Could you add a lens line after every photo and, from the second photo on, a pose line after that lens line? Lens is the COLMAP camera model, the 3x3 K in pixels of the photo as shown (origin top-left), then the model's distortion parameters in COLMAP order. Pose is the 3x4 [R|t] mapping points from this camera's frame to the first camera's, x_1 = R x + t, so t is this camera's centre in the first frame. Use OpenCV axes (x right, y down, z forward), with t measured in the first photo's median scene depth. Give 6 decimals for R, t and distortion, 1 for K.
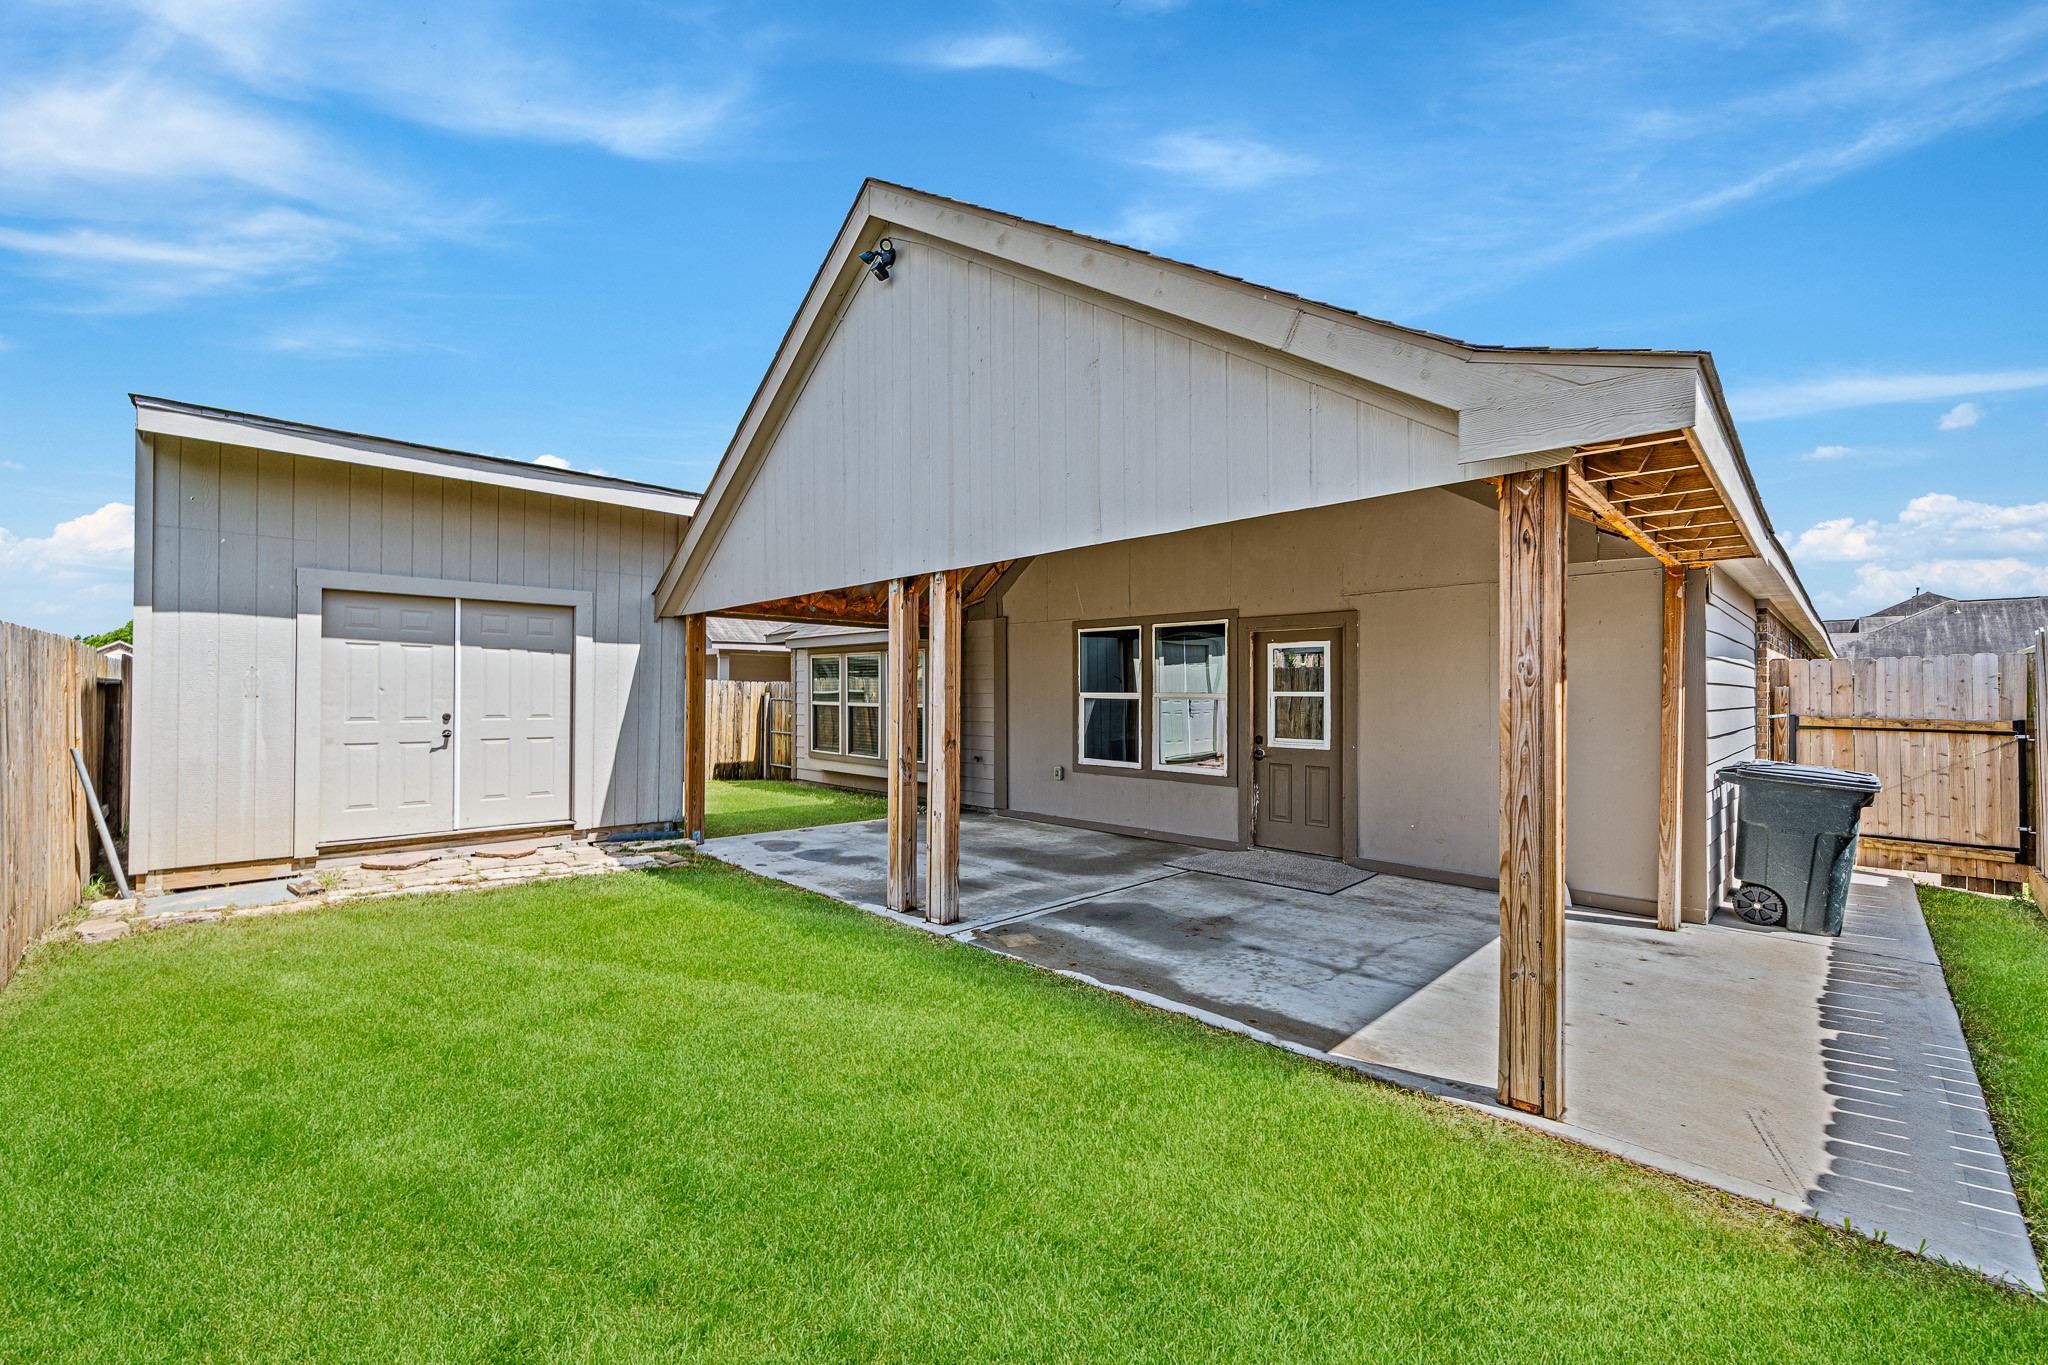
lens RADIAL K [[822.0, 0, 1027.0], [0, 822.0, 694.5], [0, 0, 1]] dist [-0.001662, -0.000287]
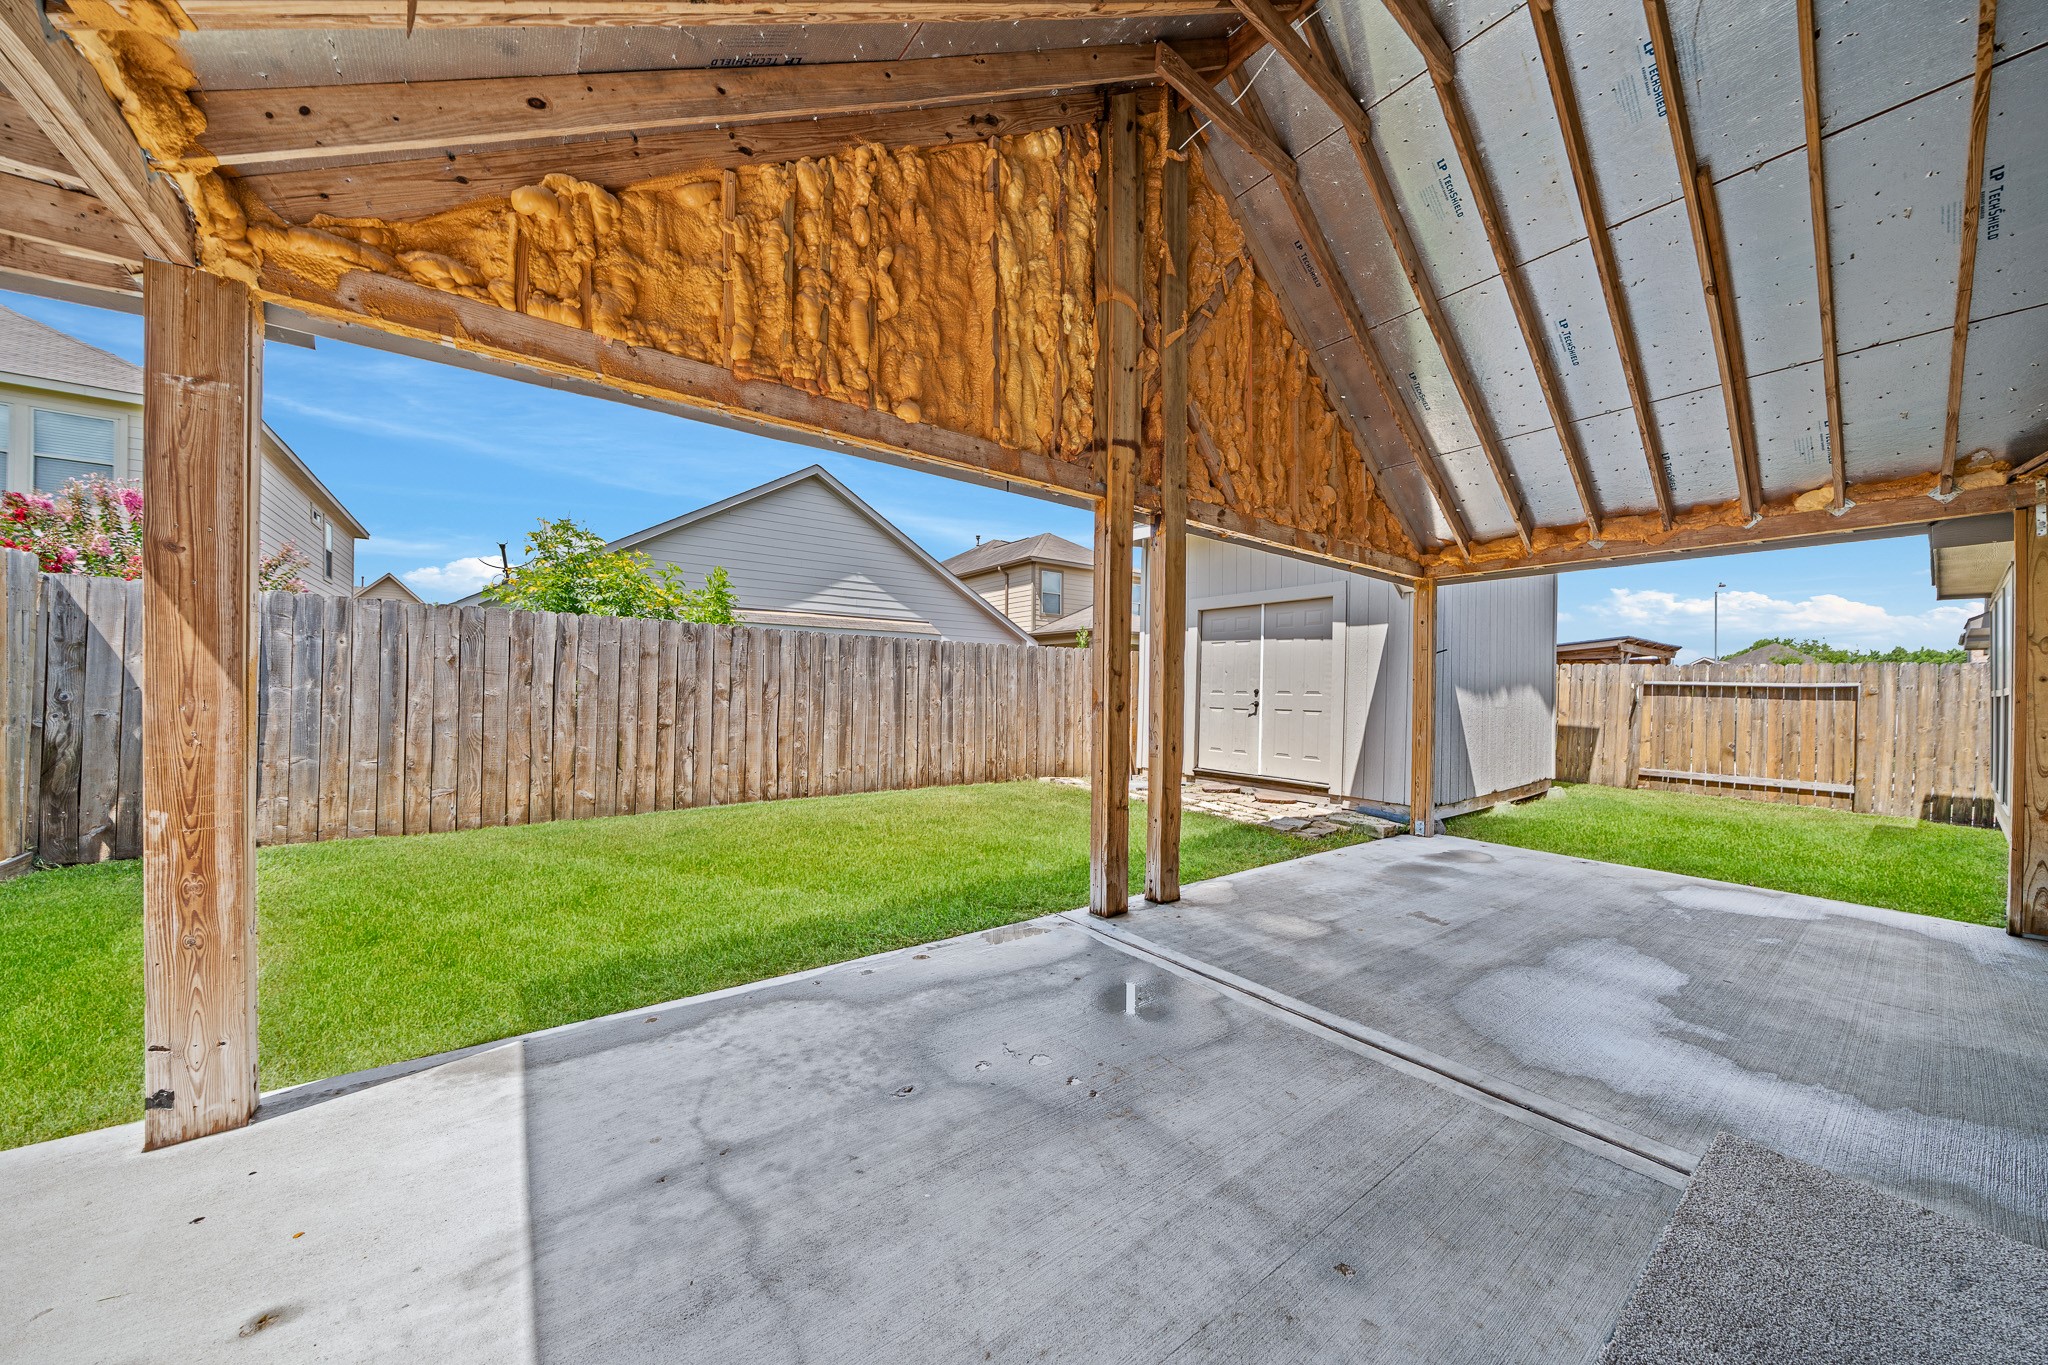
lens RADIAL K [[681.5, 0, 1024.0], [0, 681.5, 682.5], [0, 0, 1]] dist [-0.000131, -0.000051]
pose [[-0.133979, -0.017035, -0.990838, 0.748598], [-0.011984, 0.999807, -0.015569, 0.052967], [0.990912, 0.009789, -0.134157, 1.199496]]
